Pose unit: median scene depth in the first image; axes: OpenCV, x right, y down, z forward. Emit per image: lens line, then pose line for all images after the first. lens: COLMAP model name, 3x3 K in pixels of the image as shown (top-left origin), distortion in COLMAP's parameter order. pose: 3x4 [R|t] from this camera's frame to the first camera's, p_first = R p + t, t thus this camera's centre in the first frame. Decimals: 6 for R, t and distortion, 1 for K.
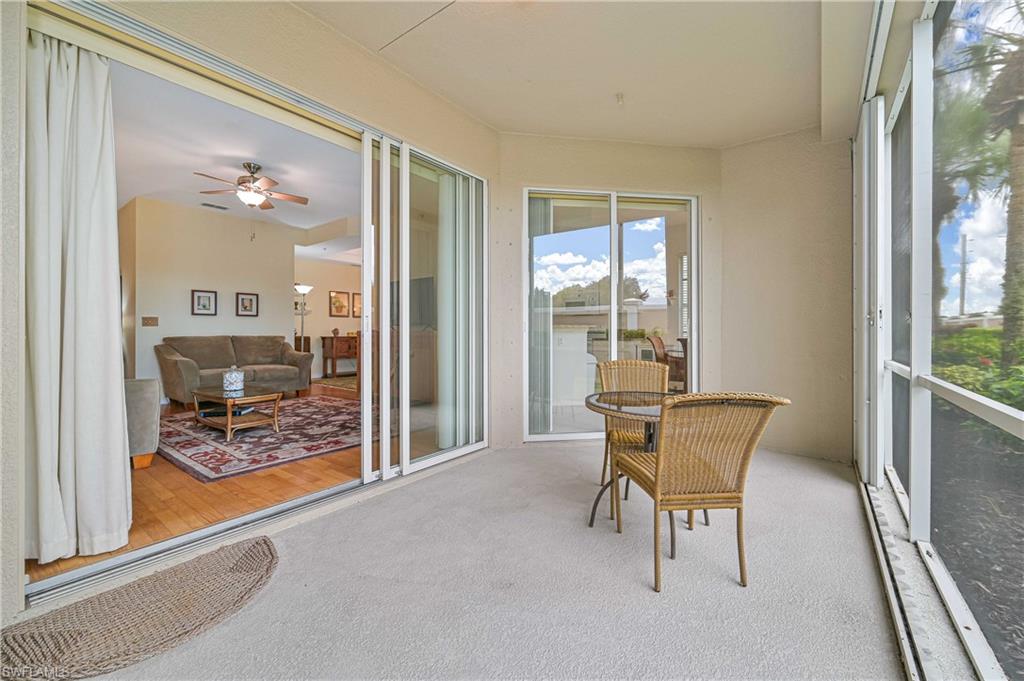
lens RADIAL K [[409.4, 0, 510.6], [0, 409.4, 334.8], [0, 0, 1]] dist [0.000689, 0.000077]
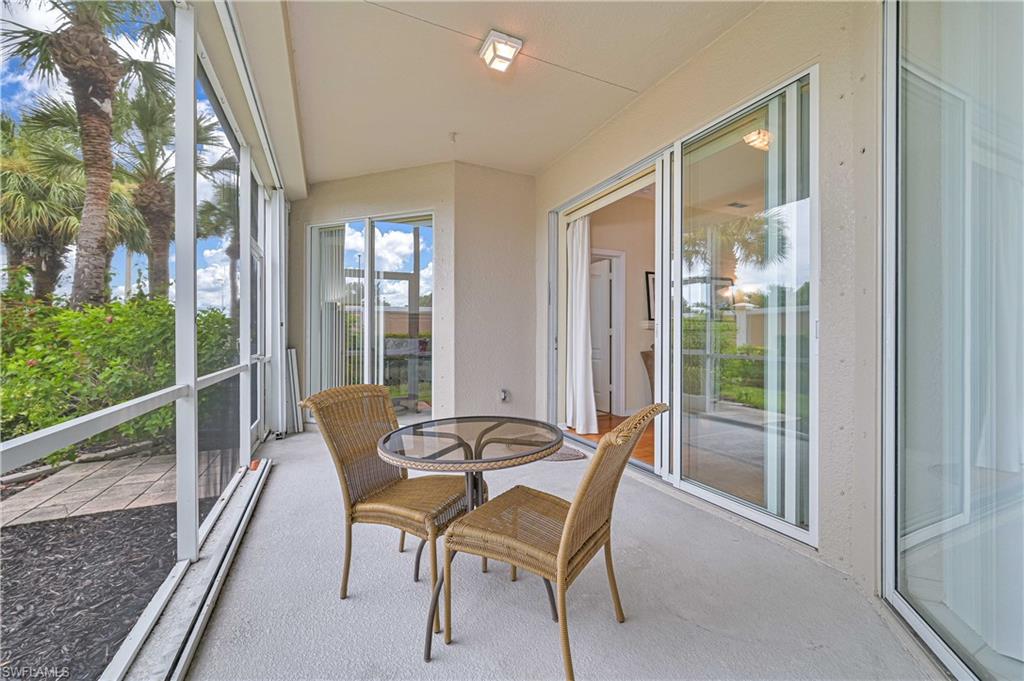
lens RADIAL K [[409.4, 0, 510.6], [0, 409.4, 334.8], [0, 0, 1]] dist [0.000689, 0.000077]
pose [[-0.478354, -0.003690, -0.878159, 0.789292], [-0.003839, 0.999990, -0.002111, -0.011701], [0.878159, 0.002362, -0.478363, 1.143917]]
